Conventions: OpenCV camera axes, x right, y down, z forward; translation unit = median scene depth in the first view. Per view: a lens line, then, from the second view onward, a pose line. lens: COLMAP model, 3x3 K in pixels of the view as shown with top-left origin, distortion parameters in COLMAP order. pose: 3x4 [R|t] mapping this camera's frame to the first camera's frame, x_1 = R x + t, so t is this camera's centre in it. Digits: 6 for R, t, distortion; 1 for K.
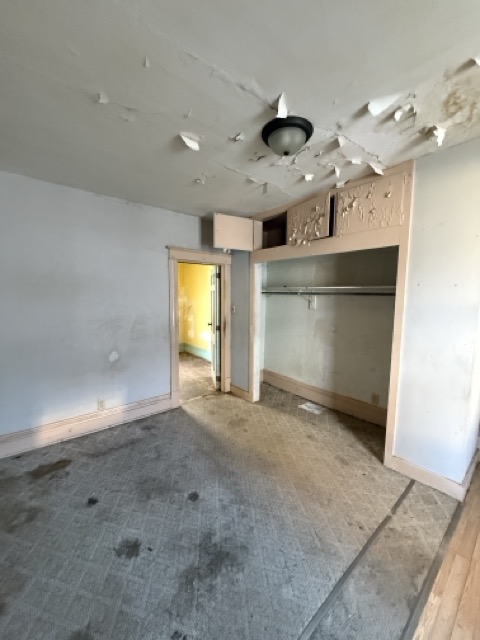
lens RADIAL K [[254.3, 0, 240.8], [0, 254.3, 319.3], [0, 0, 1]] dist [-0.000277, 0.000134]
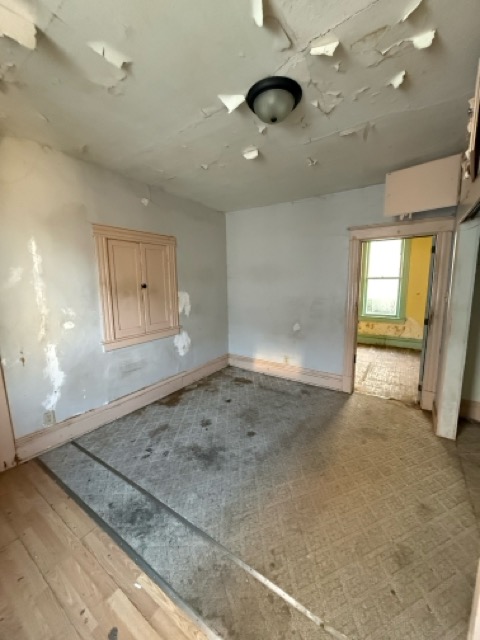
lens RADIAL K [[254.3, 0, 240.8], [0, 254.3, 319.3], [0, 0, 1]] dist [-0.000277, 0.000134]
pose [[0.272826, 0.131817, -0.952990, 0.809815], [-0.082959, 0.990103, 0.113201, -0.018617], [0.958480, 0.048175, 0.281061, 0.471624]]
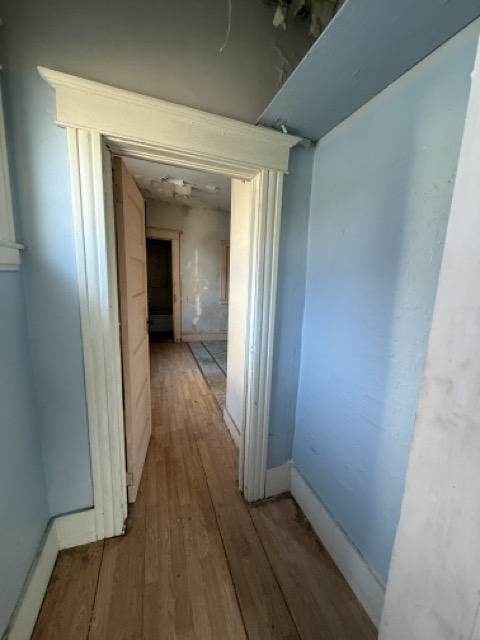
lens RADIAL K [[254.3, 0, 240.8], [0, 254.3, 319.3], [0, 0, 1]] dist [-0.000277, 0.000134]
pose [[-0.361493, 0.138704, -0.922000, 1.629388], [-0.129645, 0.971789, 0.197025, -0.034143], [0.923317, 0.190755, -0.333312, 1.173825]]
